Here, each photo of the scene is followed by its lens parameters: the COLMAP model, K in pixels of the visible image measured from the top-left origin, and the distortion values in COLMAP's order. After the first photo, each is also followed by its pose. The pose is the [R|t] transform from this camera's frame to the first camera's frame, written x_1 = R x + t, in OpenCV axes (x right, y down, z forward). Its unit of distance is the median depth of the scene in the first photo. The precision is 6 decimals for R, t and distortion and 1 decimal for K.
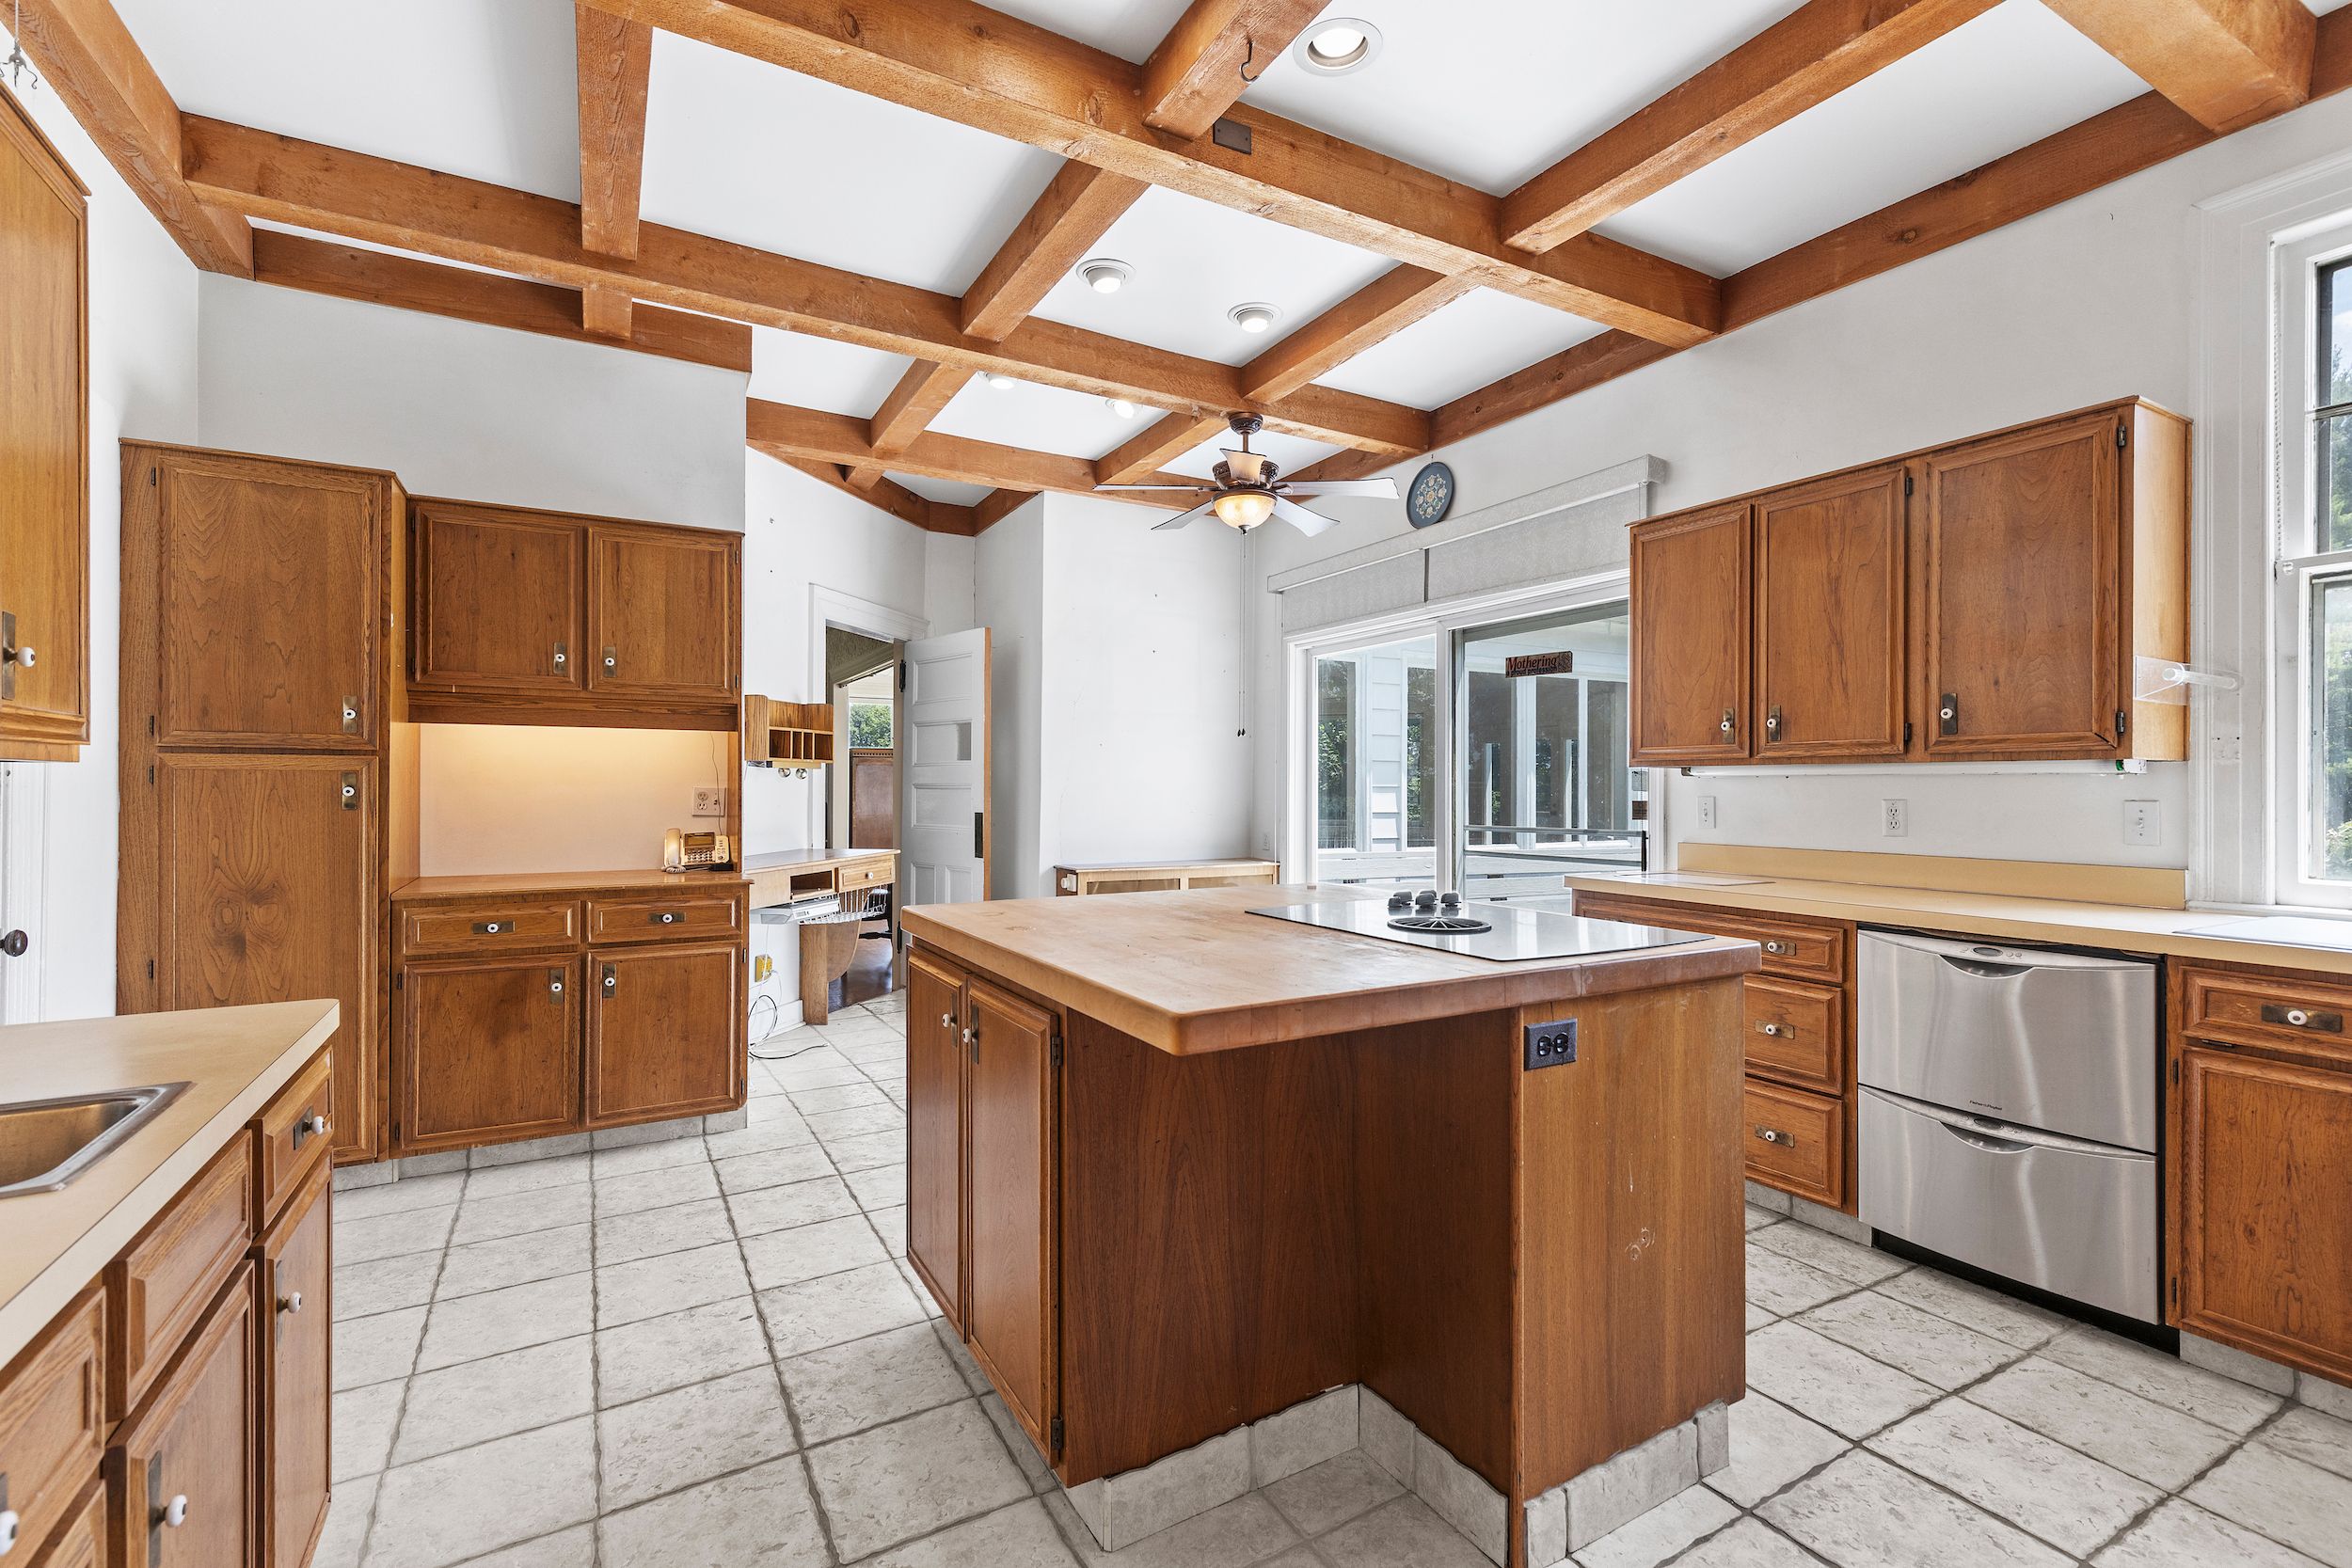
lens RADIAL K [[1056.2, 0, 1194.8], [0, 1056.2, 794.7], [0, 0, 1]] dist [0.008282, -0.000213]
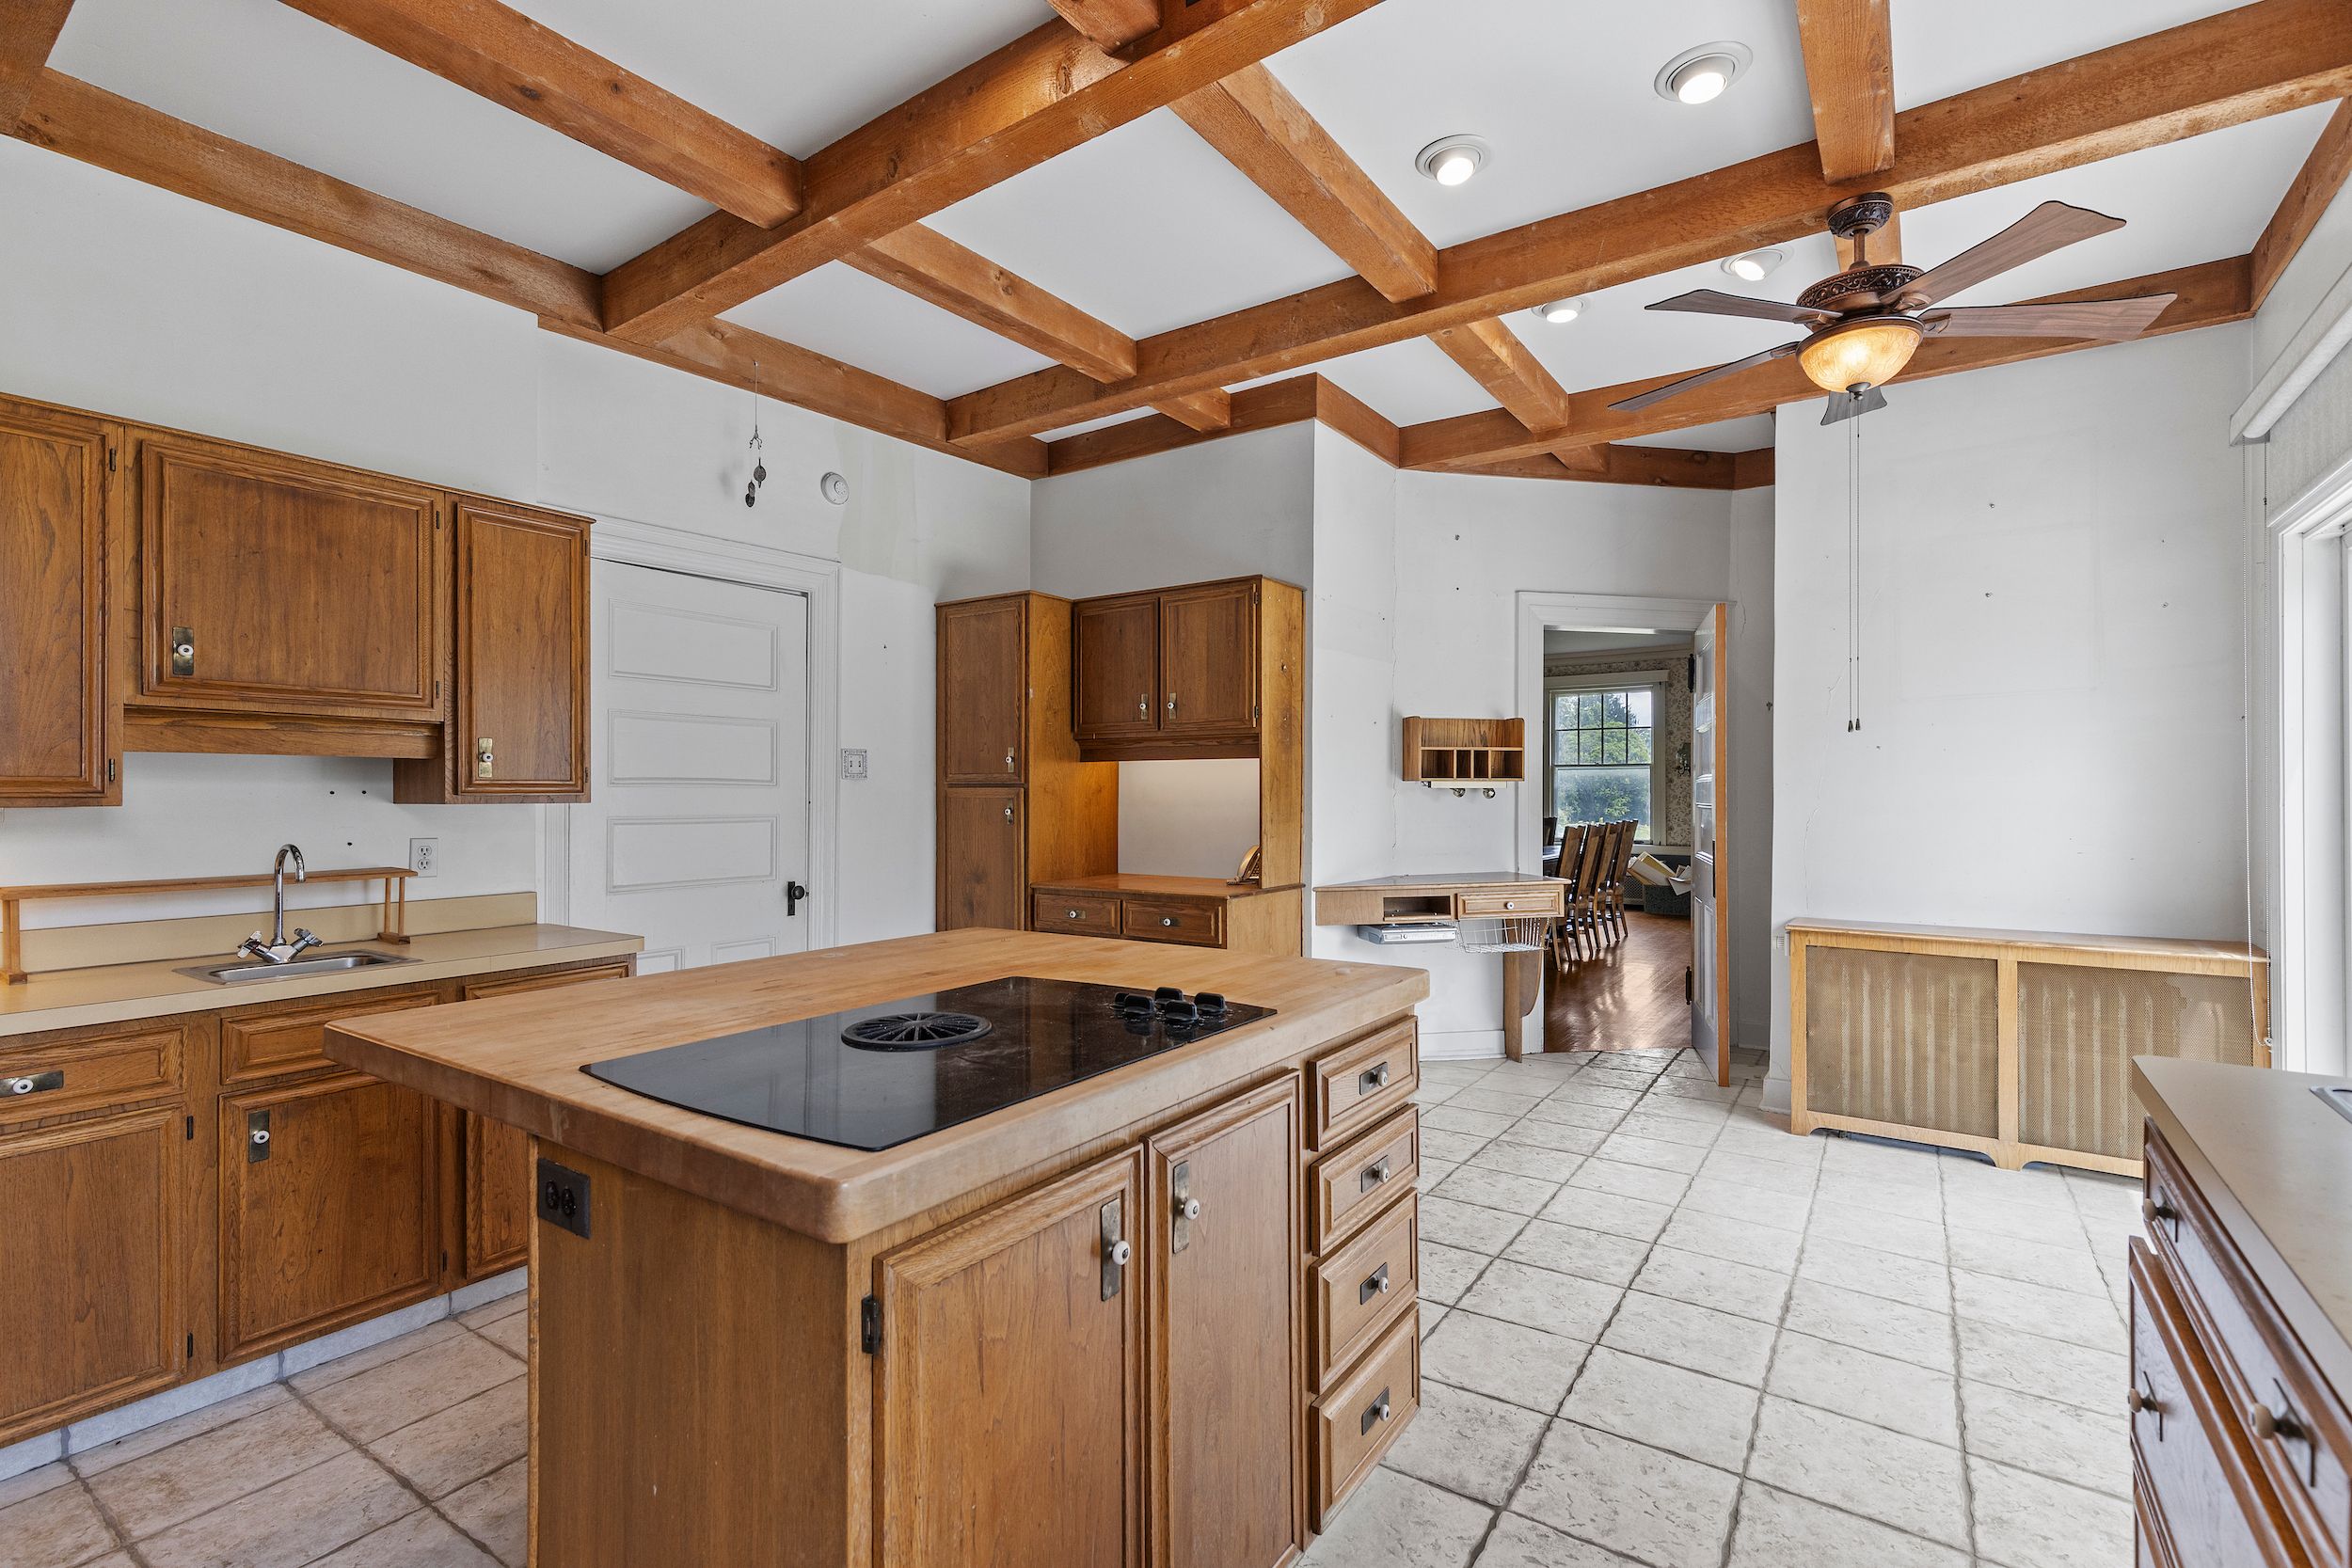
lens RADIAL K [[1056.2, 0, 1196.9], [0, 1056.2, 782.8], [0, 0, 1]] dist [0.008282, -0.000213]
pose [[0.438620, -0.011753, -0.898596, 0.543534], [-0.003880, 0.999880, -0.014971, -0.019640], [0.898664, 0.010053, 0.438522, 0.503035]]
